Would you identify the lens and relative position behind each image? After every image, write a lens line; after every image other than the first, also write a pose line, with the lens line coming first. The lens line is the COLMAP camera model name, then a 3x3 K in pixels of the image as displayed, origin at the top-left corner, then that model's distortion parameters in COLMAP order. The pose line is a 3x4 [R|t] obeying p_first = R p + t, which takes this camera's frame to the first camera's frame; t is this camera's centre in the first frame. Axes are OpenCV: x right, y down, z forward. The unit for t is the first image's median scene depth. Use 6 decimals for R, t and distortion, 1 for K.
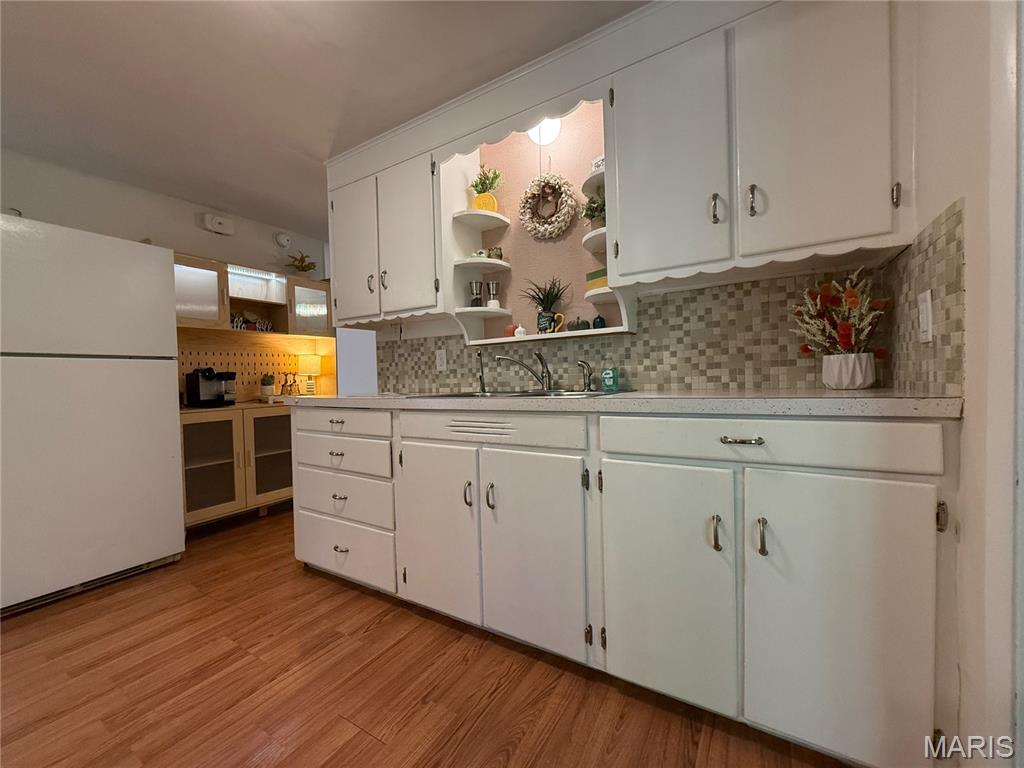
lens RADIAL K [[408.0, 0, 514.6], [0, 408.0, 385.4], [0, 0, 1]] dist [0.000507, -0.000009]
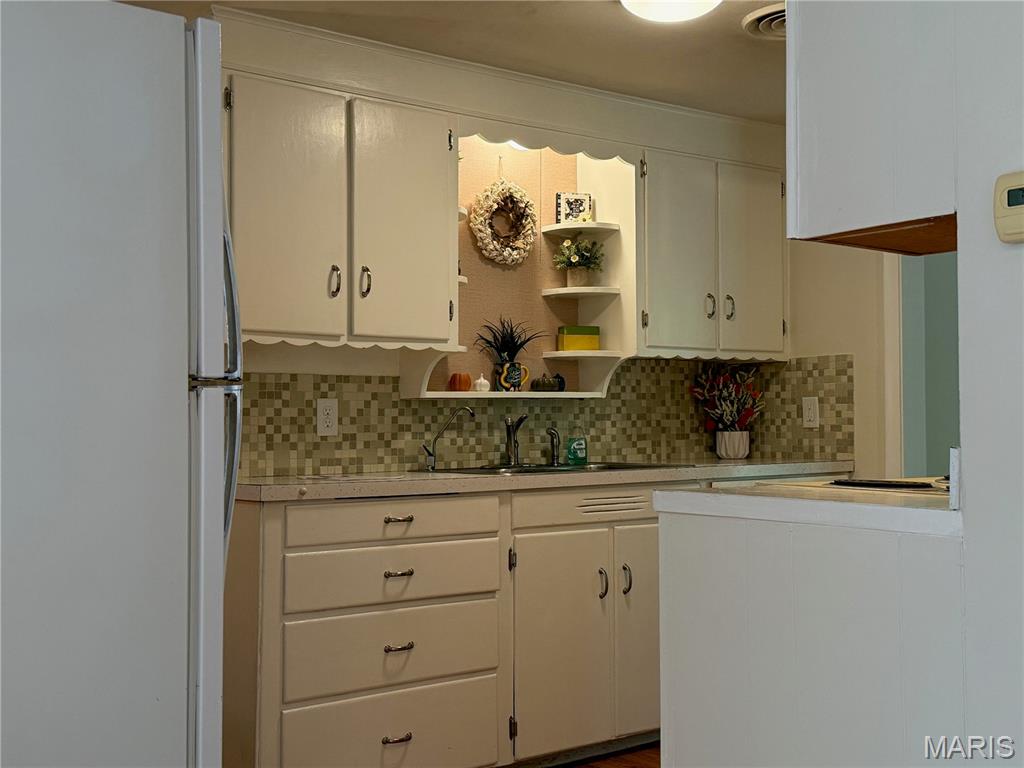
lens RADIAL K [[1230.9, 0, 512.0], [0, 1230.9, 384.0], [0, 0, 1]] dist [0.134490, -0.003628]
pose [[0.353330, 0.054349, 0.933919, -1.972274], [0.017626, 0.997747, -0.064732, 0.008849], [-0.935333, 0.039333, 0.351576, 0.184724]]
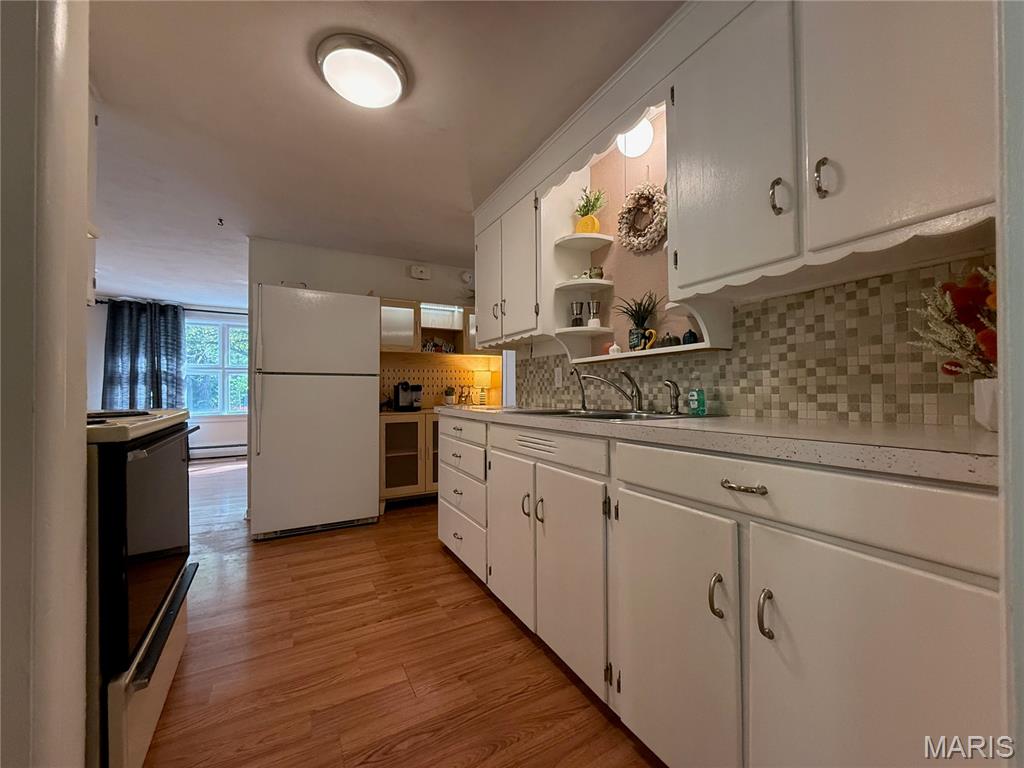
lens RADIAL K [[408.0, 0, 514.6], [0, 408.0, 385.4], [0, 0, 1]] dist [0.000507, -0.000009]
pose [[0.866225, 0.014825, -0.499434, 0.291722], [-0.028840, 0.999377, -0.020354, -0.018583], [0.498821, 0.032035, 0.866113, 0.033804]]
